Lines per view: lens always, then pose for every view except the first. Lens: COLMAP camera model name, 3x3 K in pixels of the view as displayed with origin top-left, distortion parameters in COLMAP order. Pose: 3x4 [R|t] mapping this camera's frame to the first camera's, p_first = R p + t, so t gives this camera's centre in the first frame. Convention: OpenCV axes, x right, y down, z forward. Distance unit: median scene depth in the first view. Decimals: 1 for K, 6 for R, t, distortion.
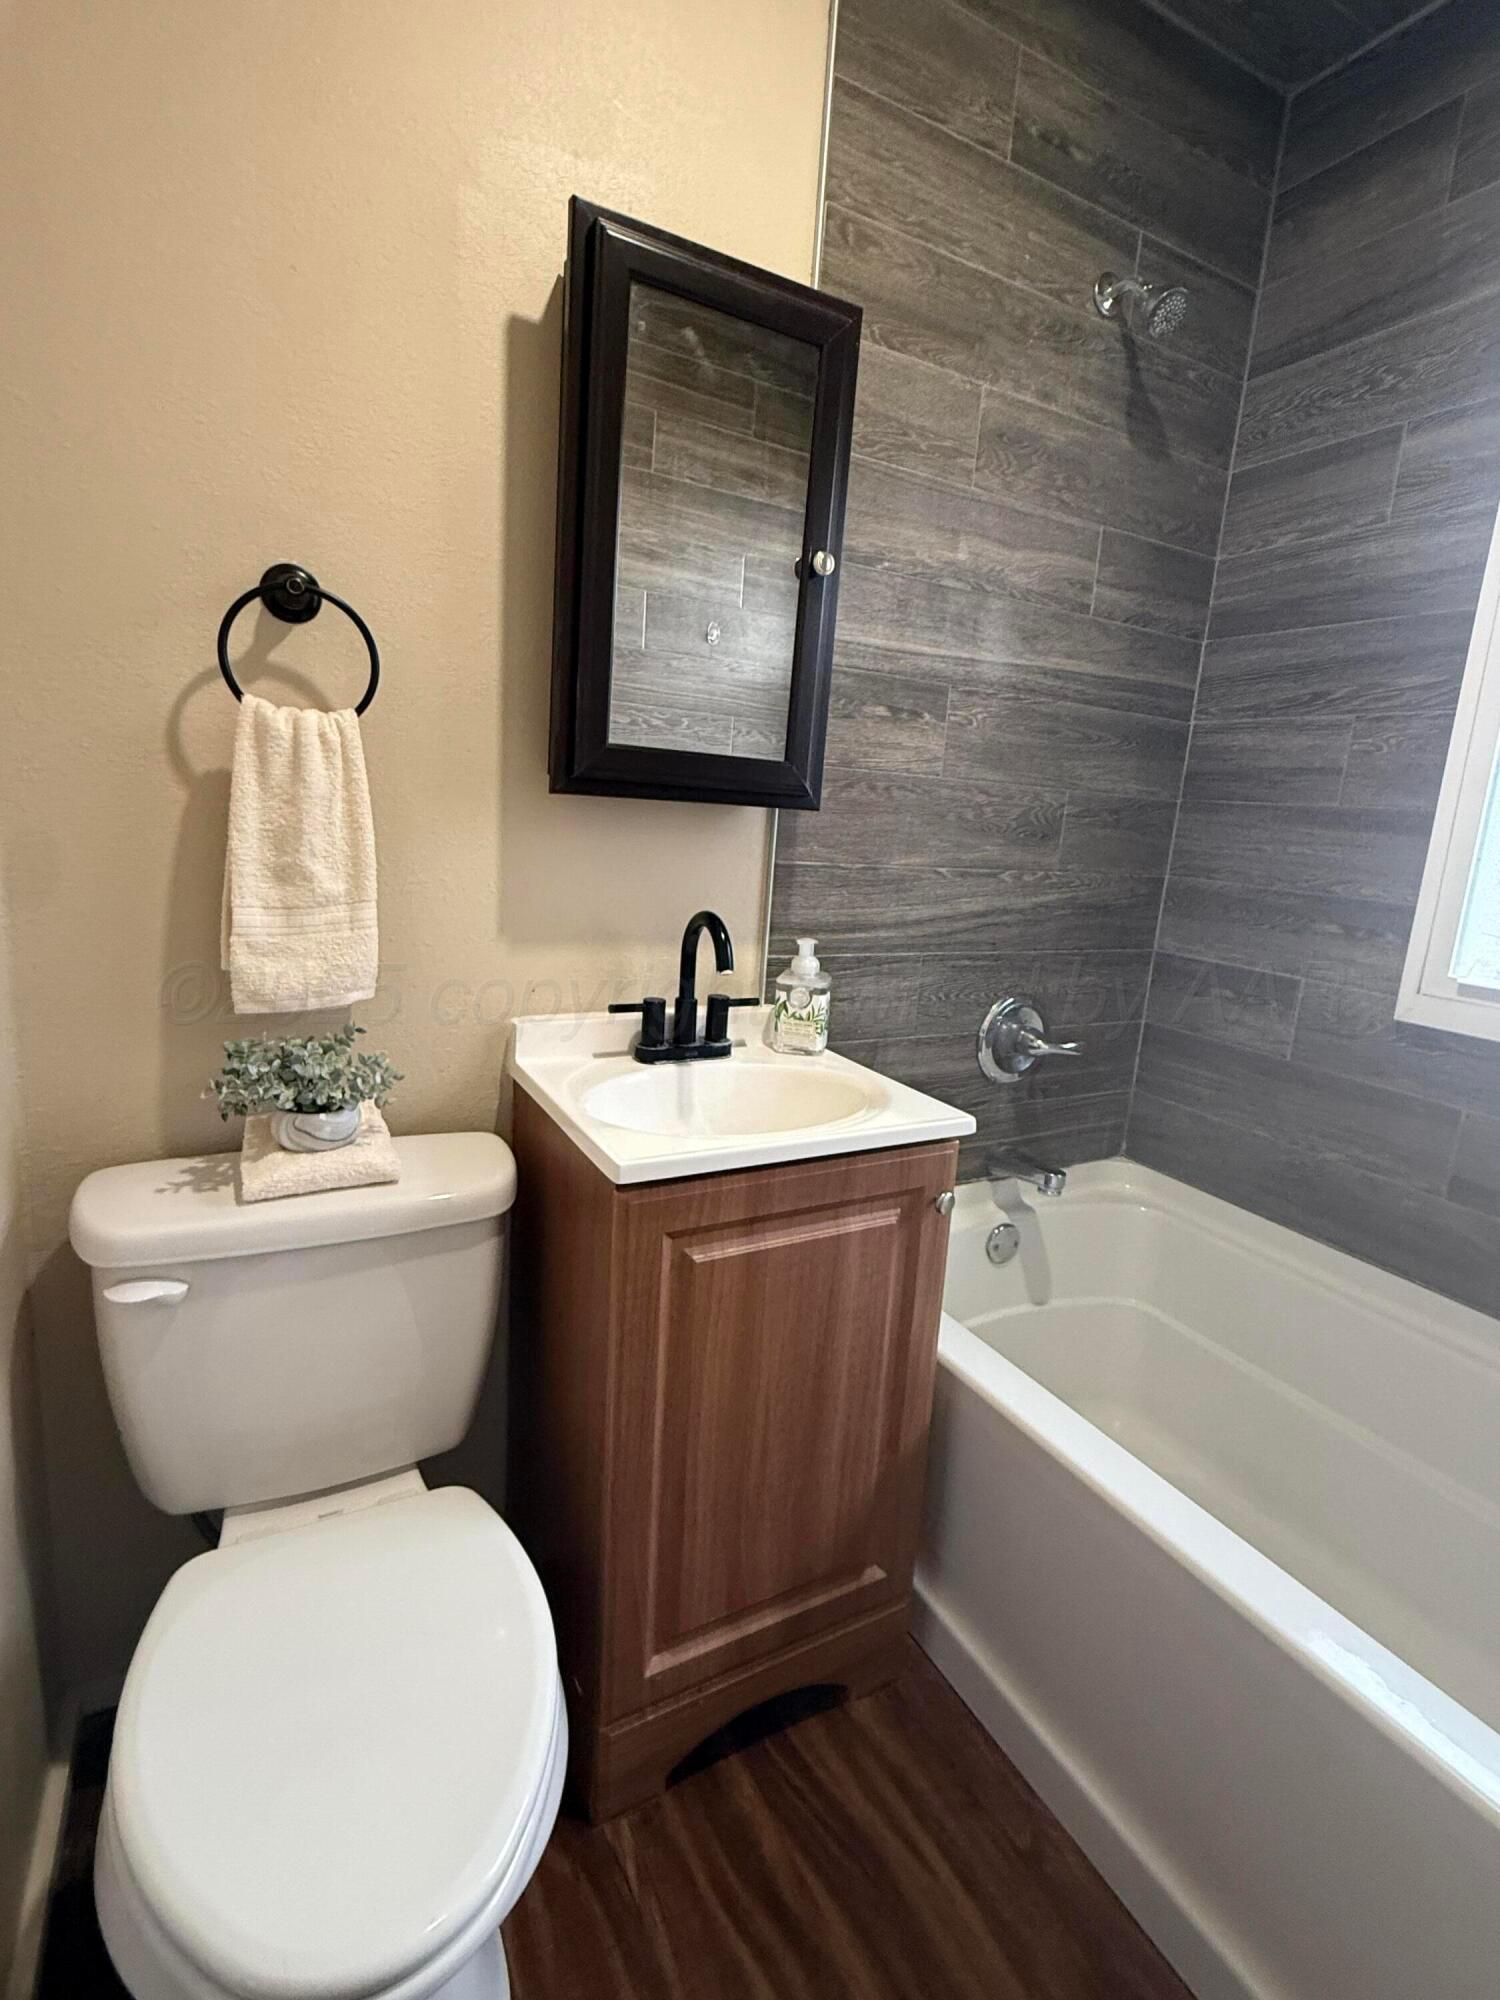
lens RADIAL K [[941.4, 0, 751.7], [0, 941.4, 993.1], [0, 0, 1]] dist [0.002499, 0.000096]
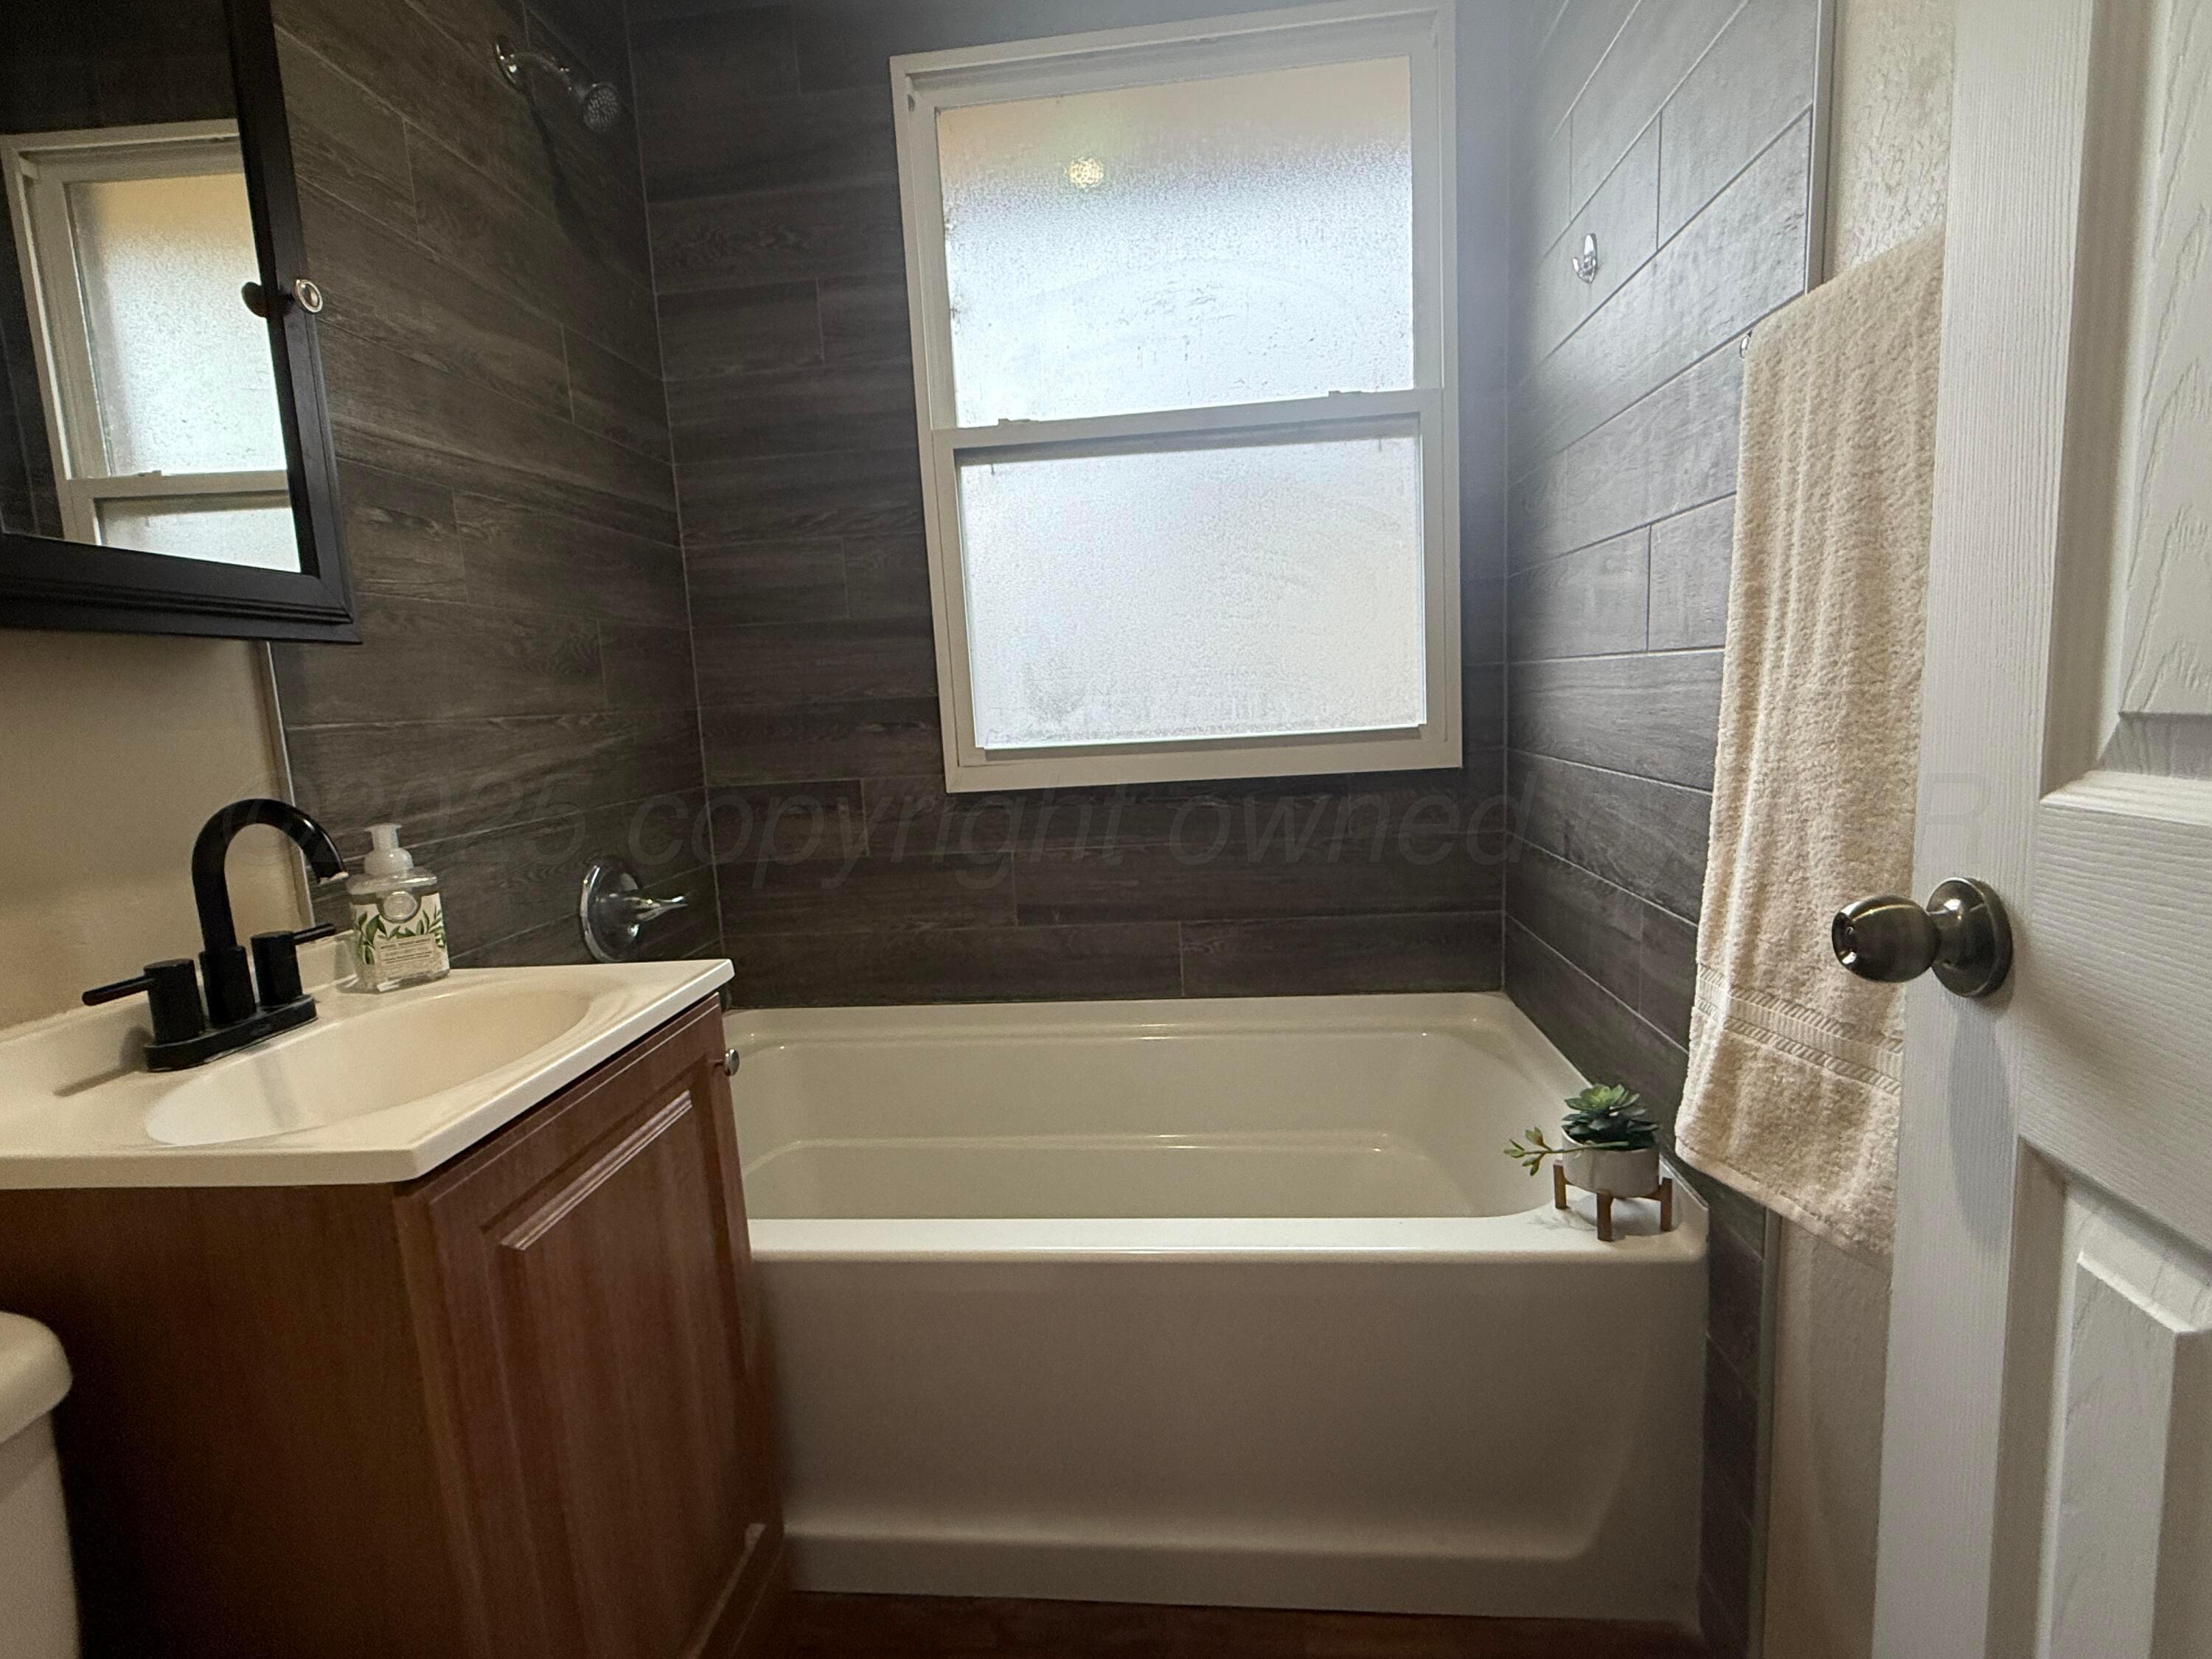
lens RADIAL K [[1033.0, 0, 1112.4], [0, 1033.0, 832.5], [0, 0, 1]] dist [-0.000119, -0.000306]
pose [[0.553369, -0.215026, 0.804703, -0.247359], [0.254342, 0.963582, 0.082577, 0.021922], [-0.793154, 0.158975, 0.587906, 0.097276]]
